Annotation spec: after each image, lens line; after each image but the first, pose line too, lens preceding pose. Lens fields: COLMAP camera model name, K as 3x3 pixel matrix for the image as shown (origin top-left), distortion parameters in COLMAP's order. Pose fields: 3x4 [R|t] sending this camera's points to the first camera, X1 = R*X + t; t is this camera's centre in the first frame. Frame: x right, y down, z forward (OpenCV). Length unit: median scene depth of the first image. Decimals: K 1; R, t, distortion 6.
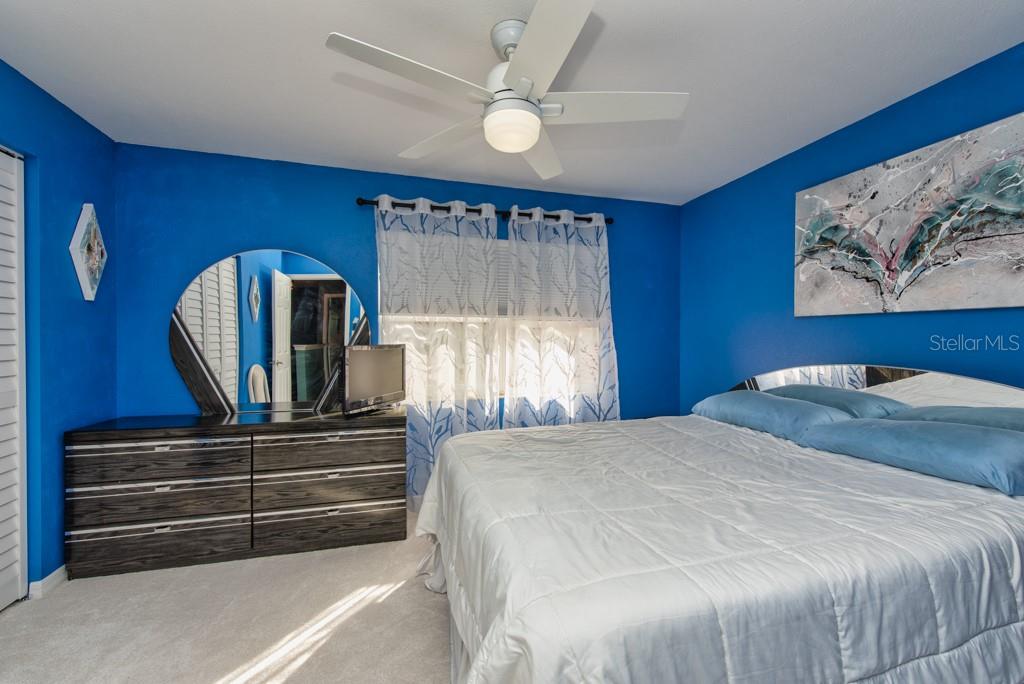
lens RADIAL K [[412.8, 0, 509.1], [0, 412.8, 341.8], [0, 0, 1]] dist [0.012309, -0.000812]
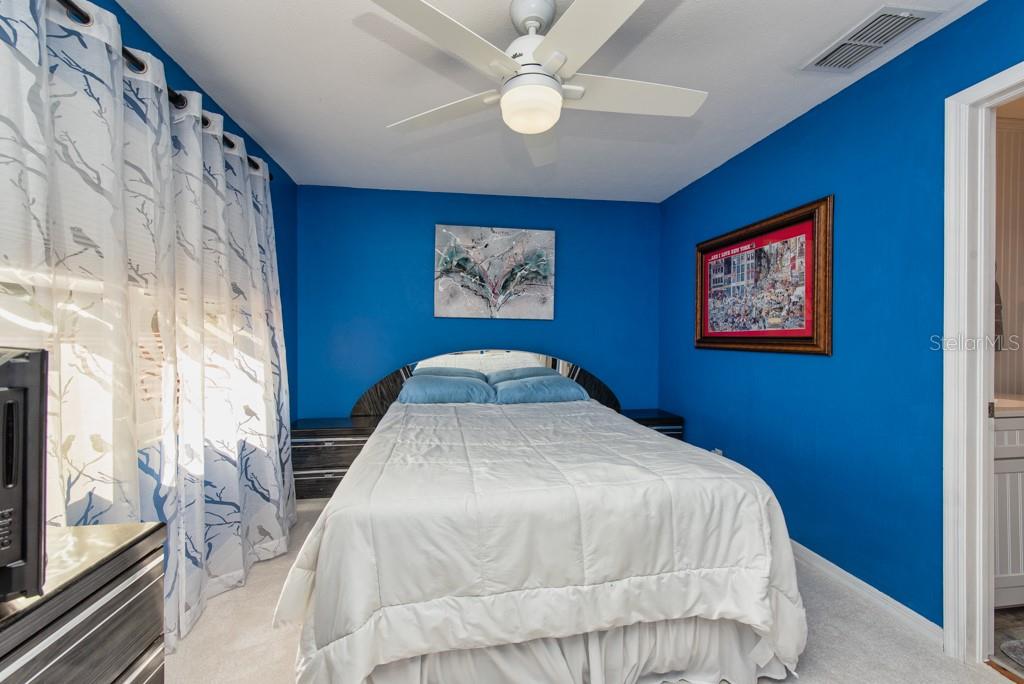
lens RADIAL K [[412.8, 0, 508.9], [0, 412.8, 337.9], [0, 0, 1]] dist [0.012309, -0.000812]
pose [[0.103814, -0.011813, 0.994527, -0.707920], [0.001535, 0.999930, 0.011717, -0.009533], [-0.994596, 0.000310, 0.103825, 0.725190]]
